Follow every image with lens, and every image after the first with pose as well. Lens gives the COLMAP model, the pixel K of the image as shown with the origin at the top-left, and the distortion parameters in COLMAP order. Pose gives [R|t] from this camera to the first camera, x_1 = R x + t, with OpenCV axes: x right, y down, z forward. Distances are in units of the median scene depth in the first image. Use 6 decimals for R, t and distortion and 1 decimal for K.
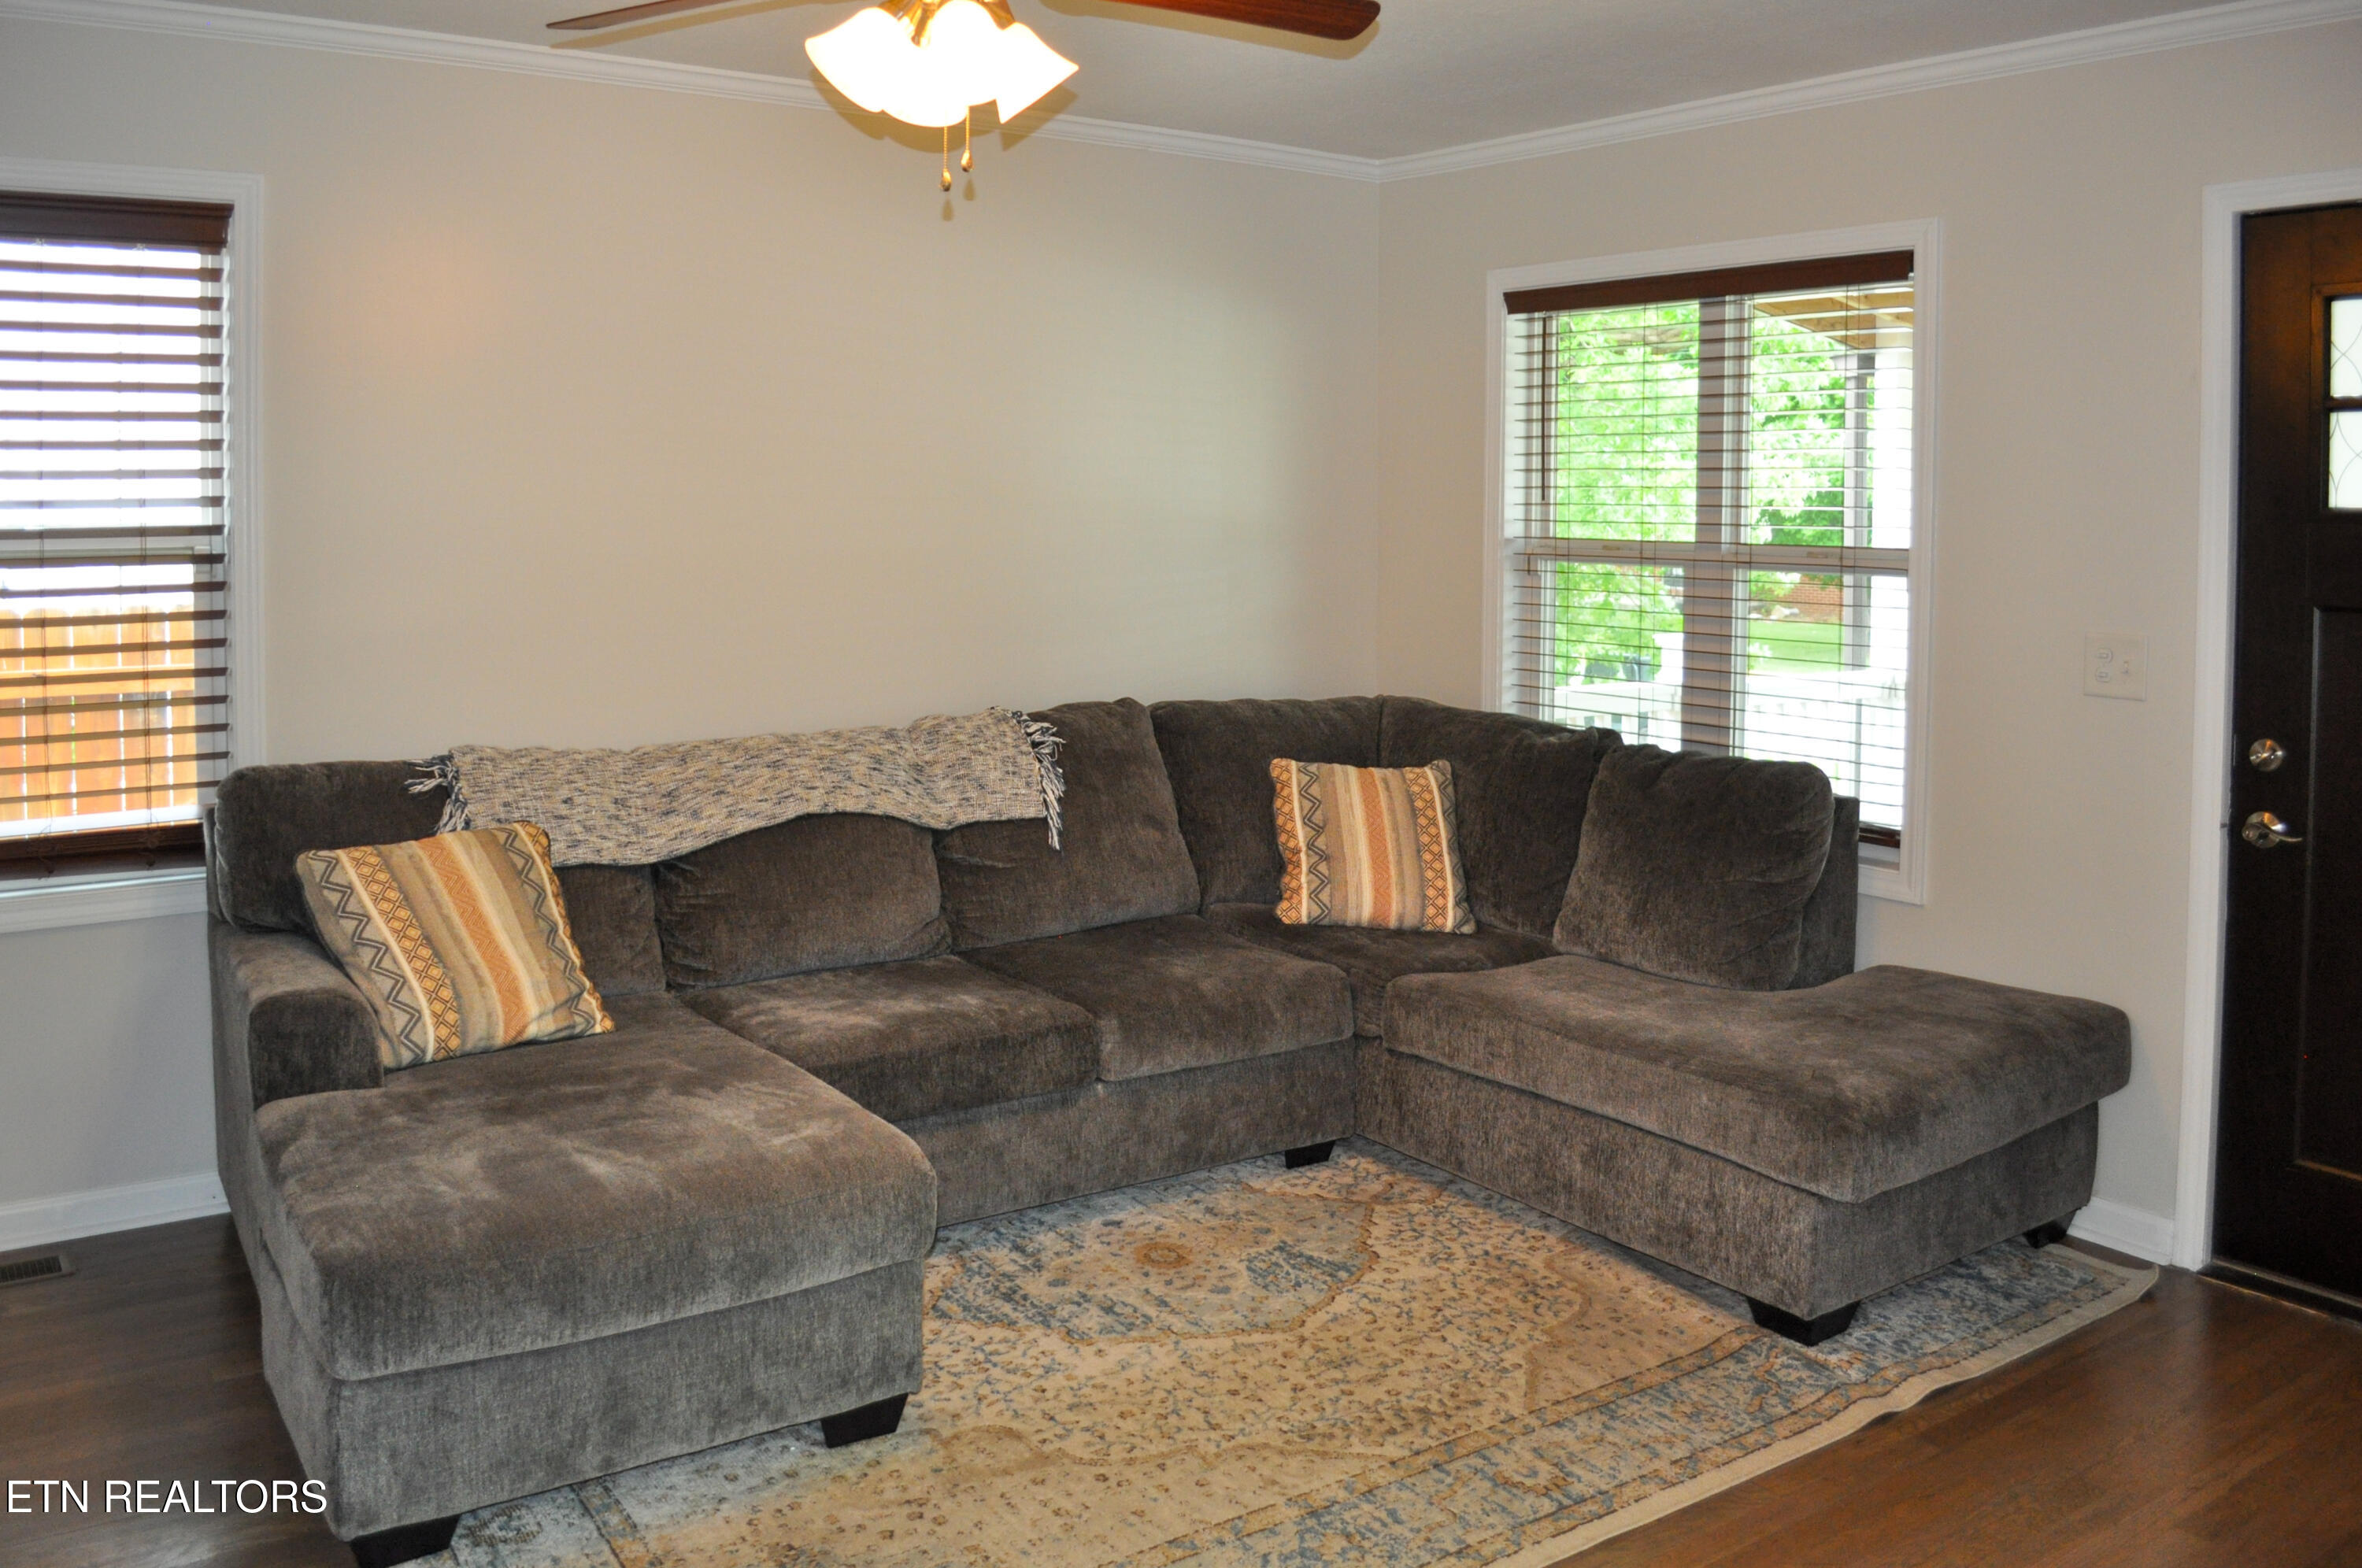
lens RADIAL K [[1969.8, 0, 1132.5], [0, 1969.8, 552.4], [0, 0, 1]] dist [-0.065147, 0.007889]
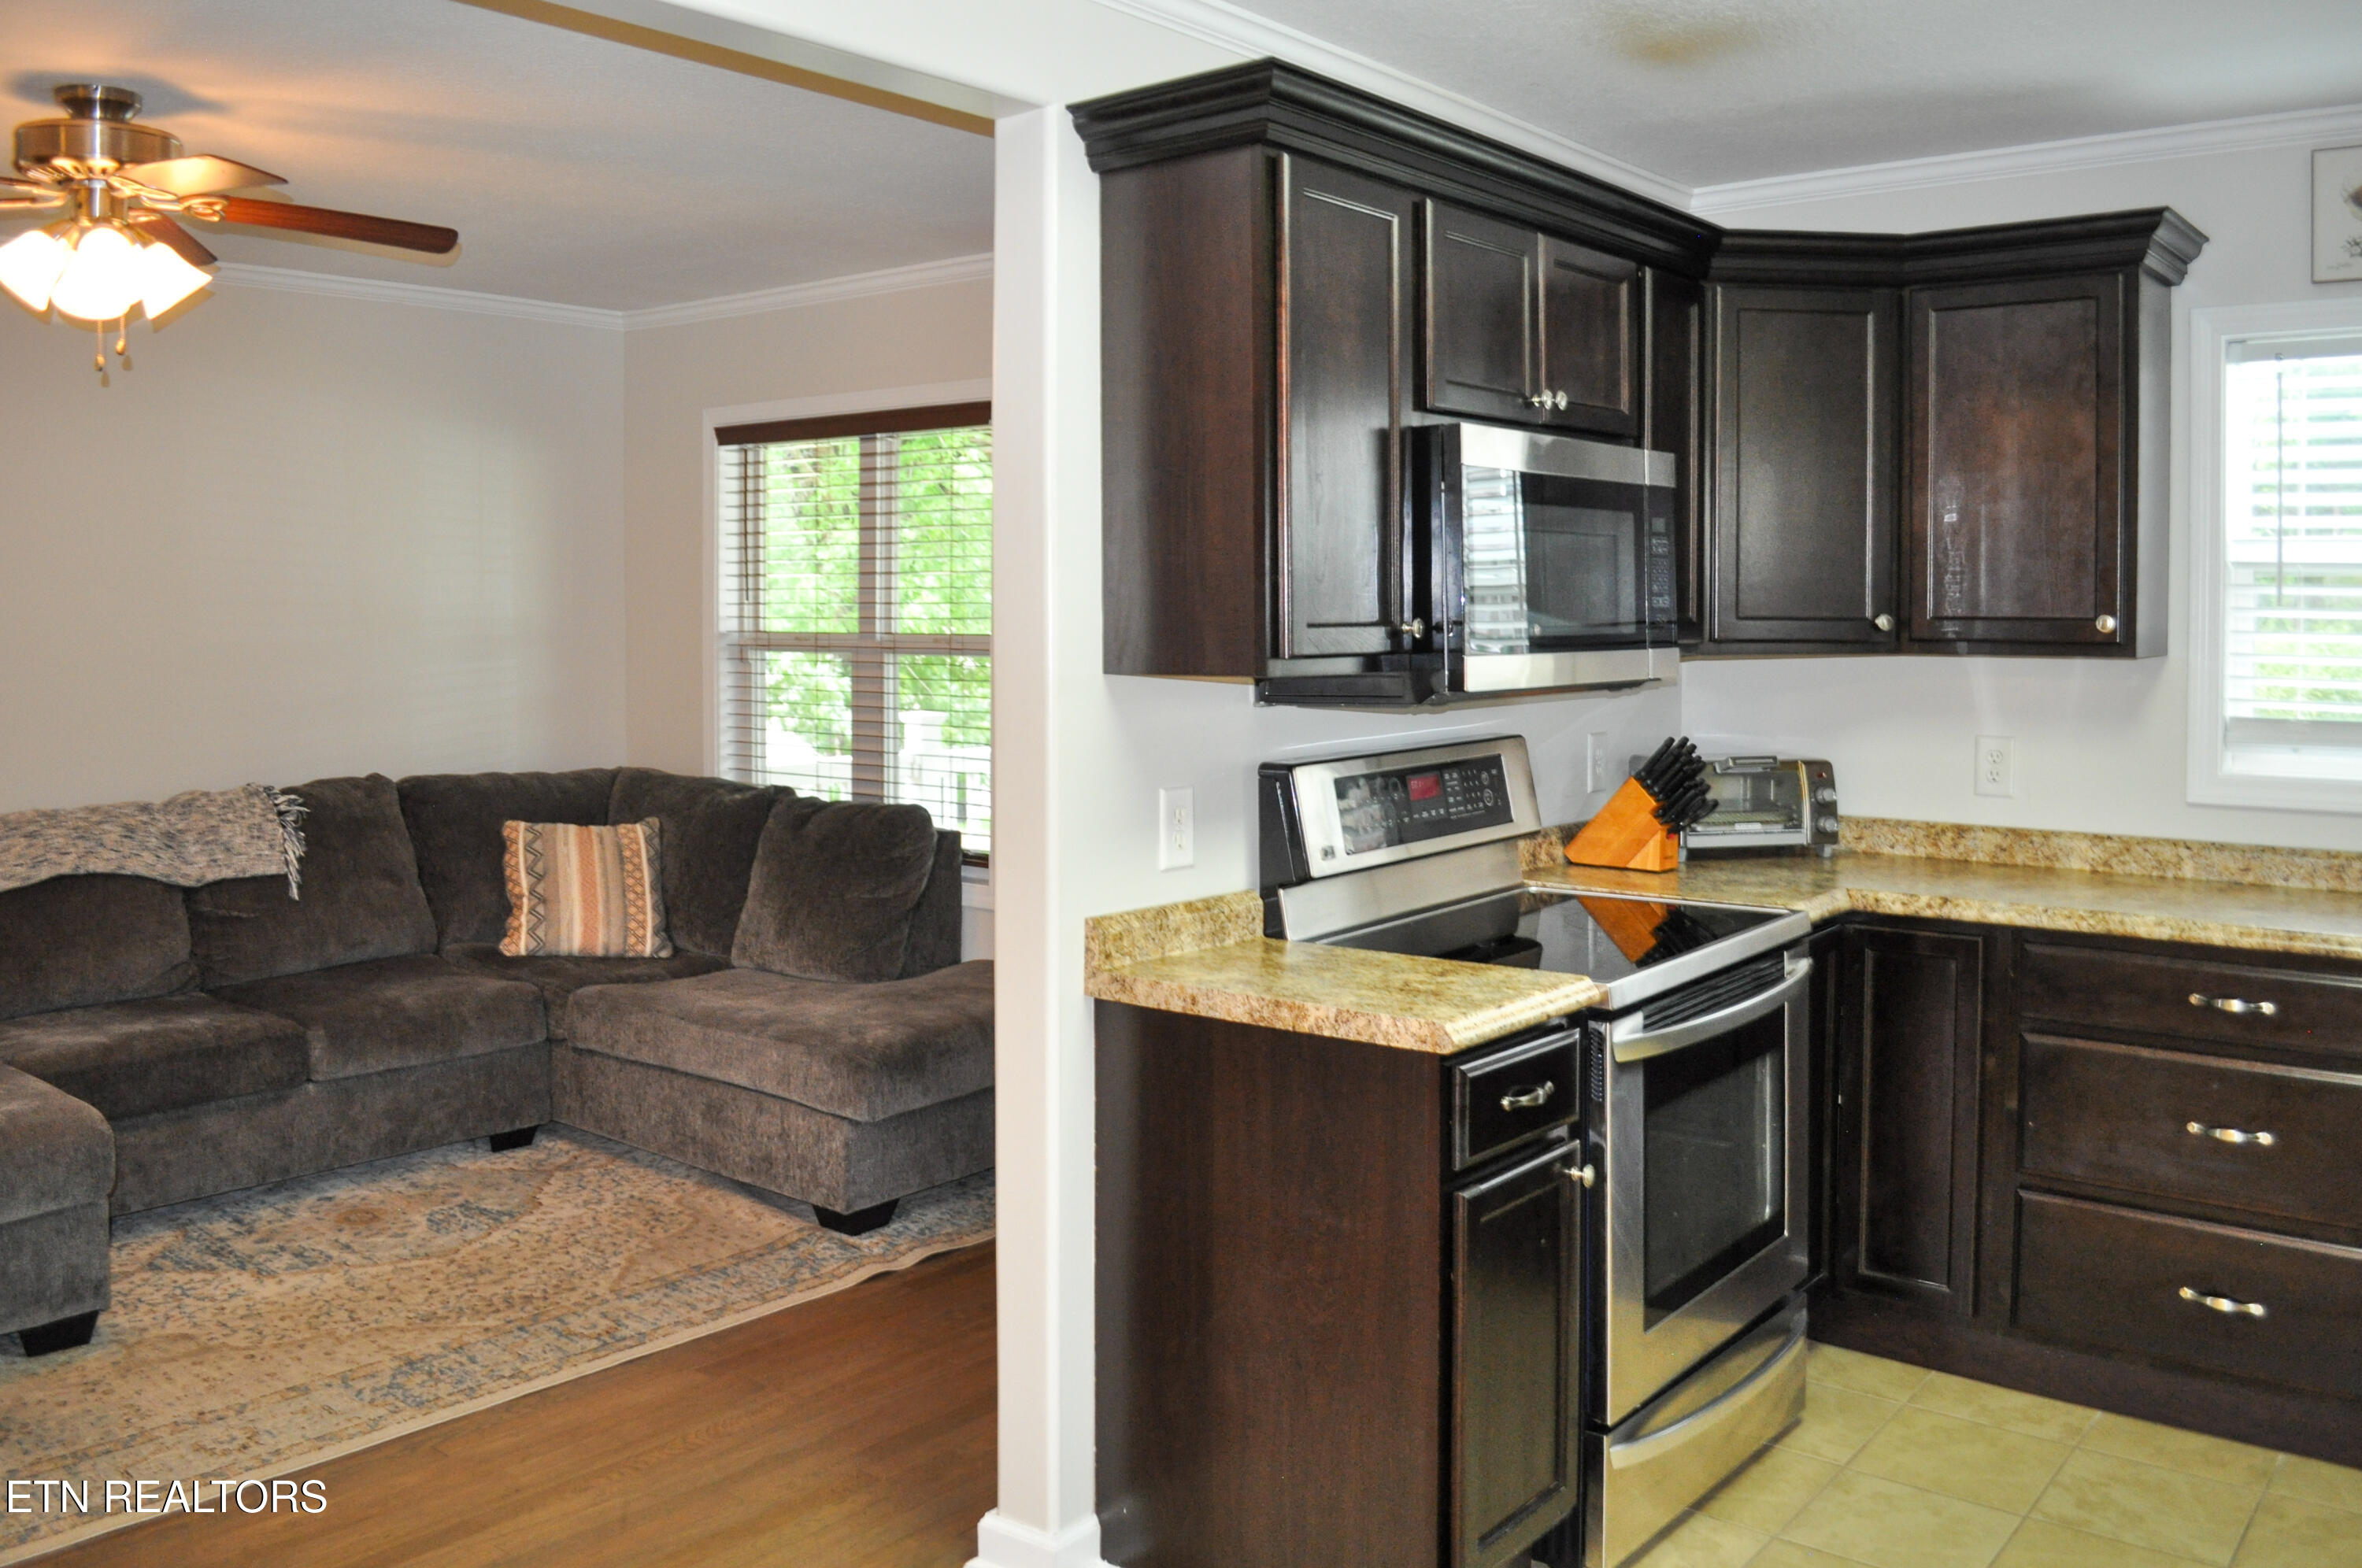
lens RADIAL K [[2005.1, 0, 1231.7], [0, 2005.1, 620.6], [0, 0, 1]] dist [-0.086103, 0.016418]
pose [[0.960213, -0.014510, 0.278891, 0.195678], [0.019417, 0.999701, -0.014843, 0.012518], [-0.278593, 0.019668, 0.960208, -0.331159]]
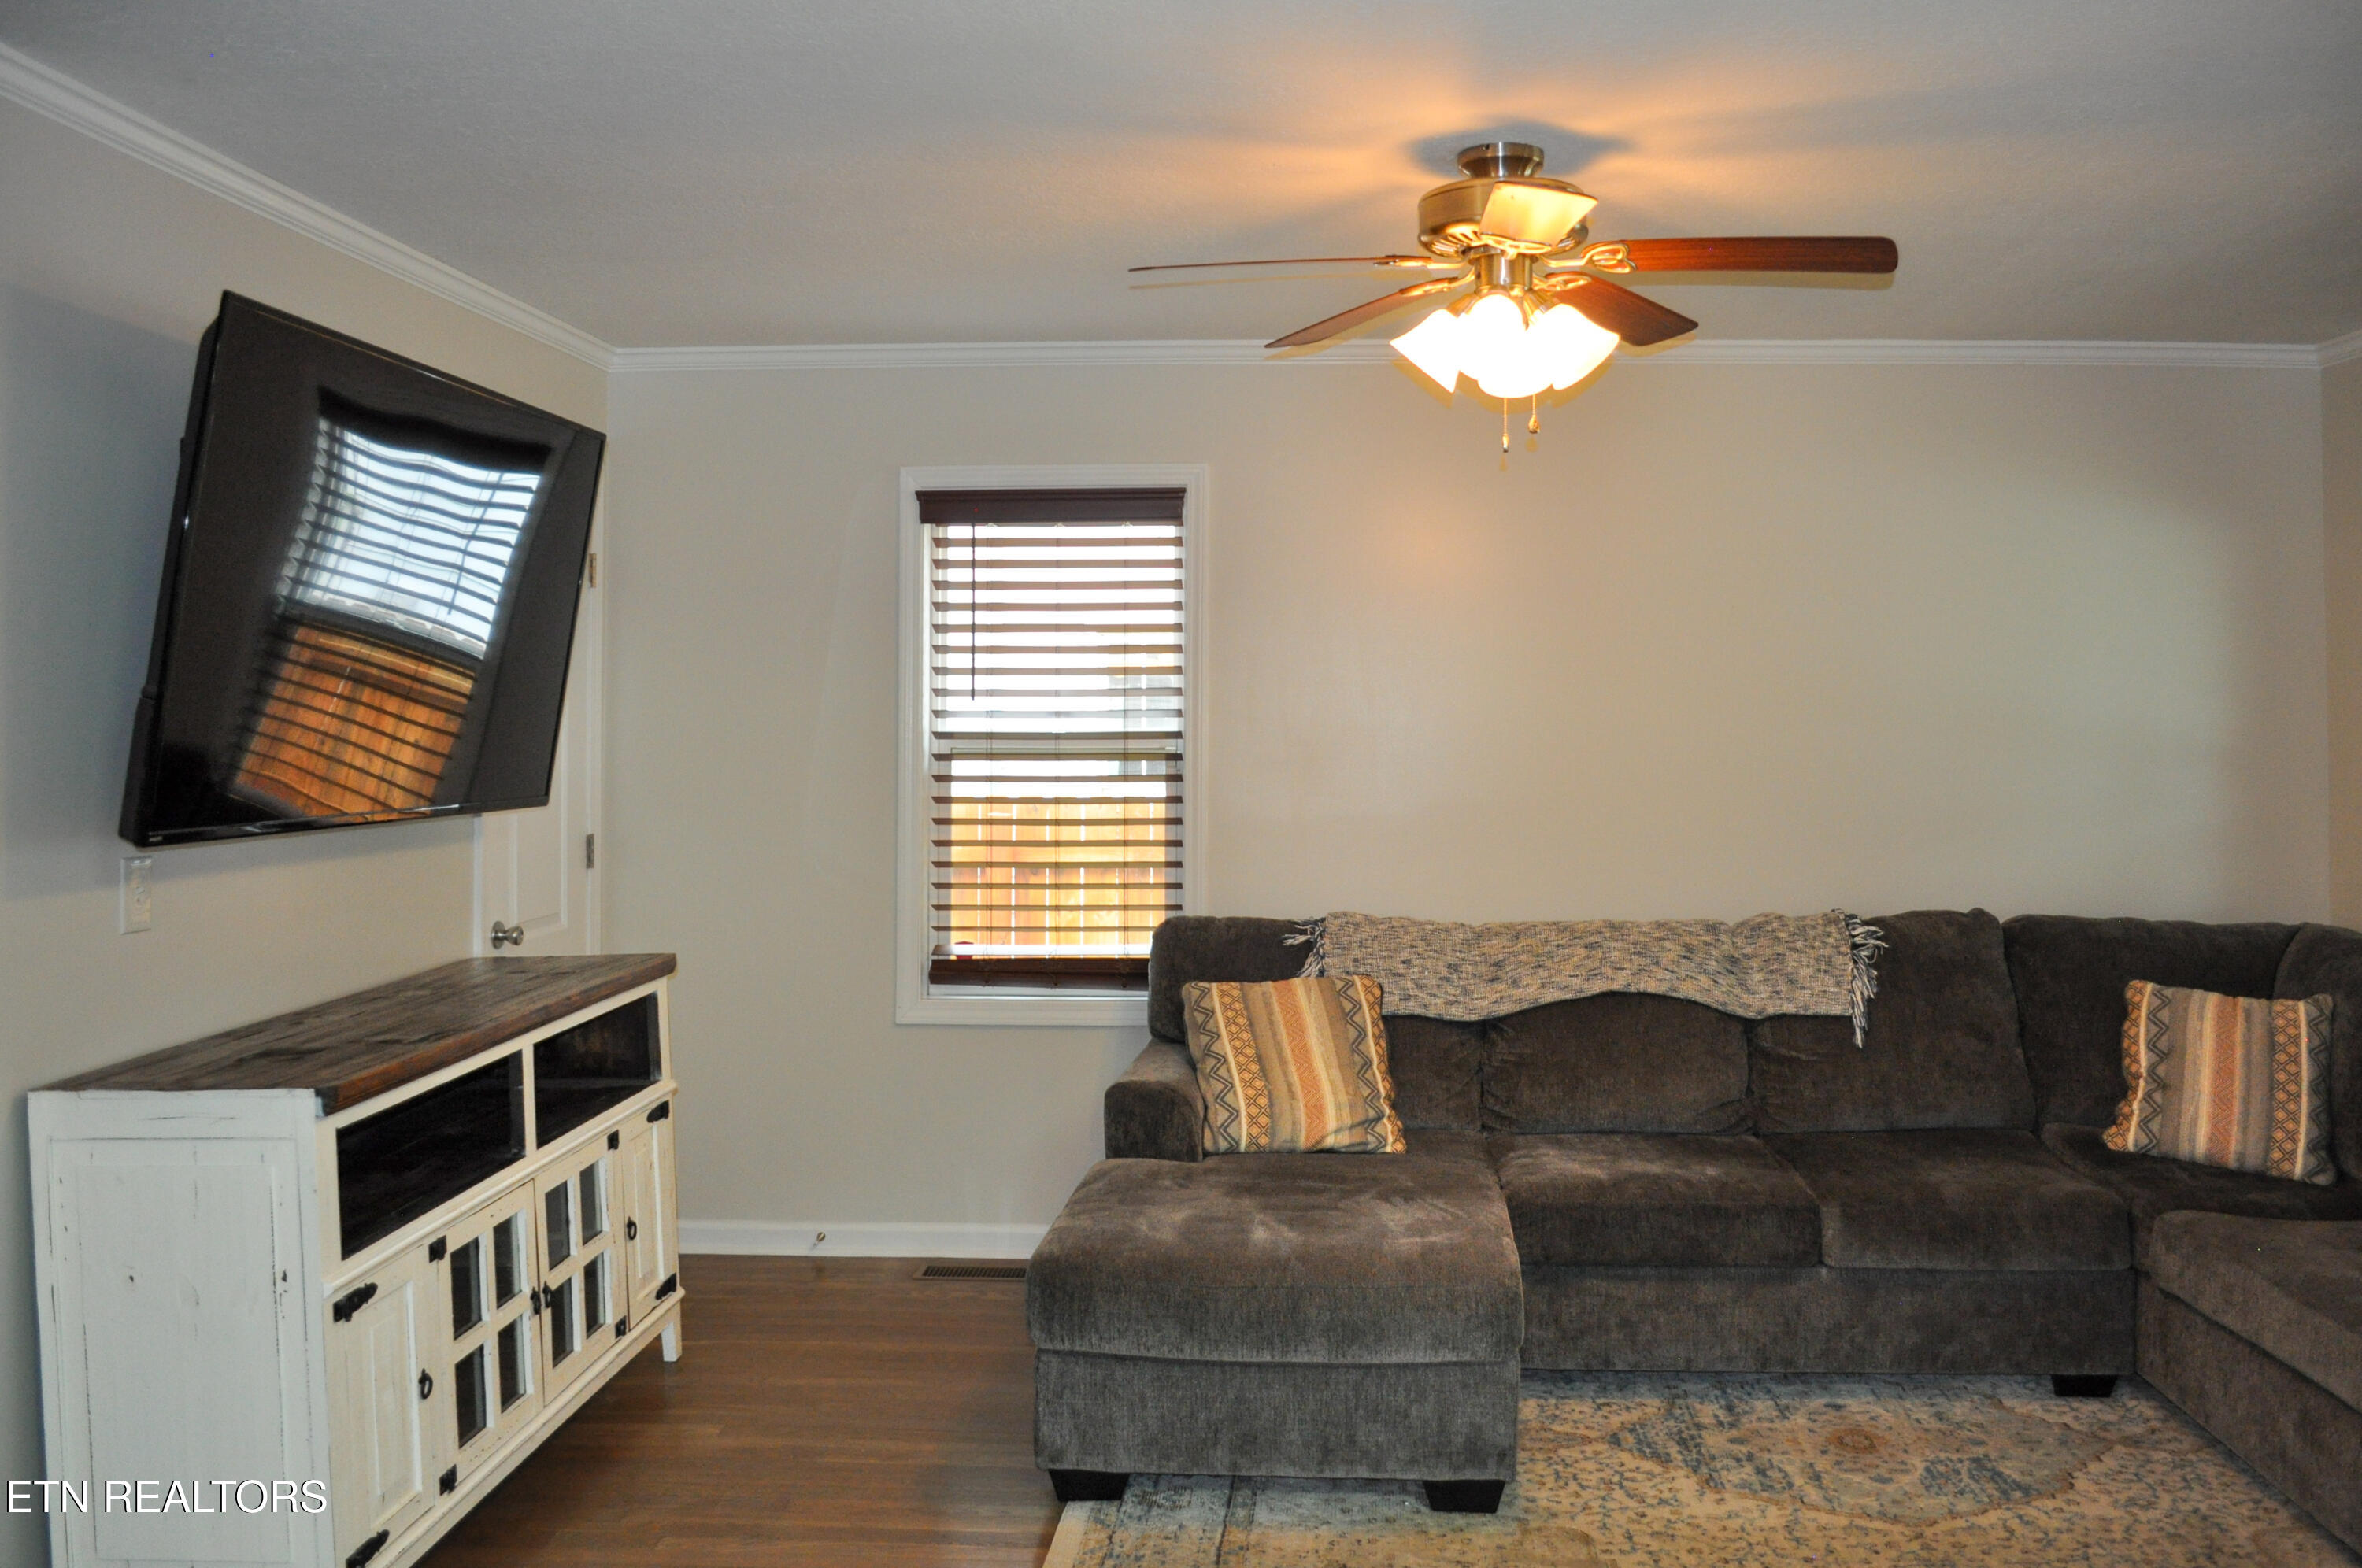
lens RADIAL K [[1942.8, 0, 1218.9], [0, 1942.8, 642.0], [0, 0, 1]] dist [-0.081051, 0.016379]
pose [[0.788537, -0.024894, -0.614483, 0.361143], [-0.017345, 0.997883, -0.062685, 0.007511], [0.614742, 0.060087, 0.786436, -0.019655]]
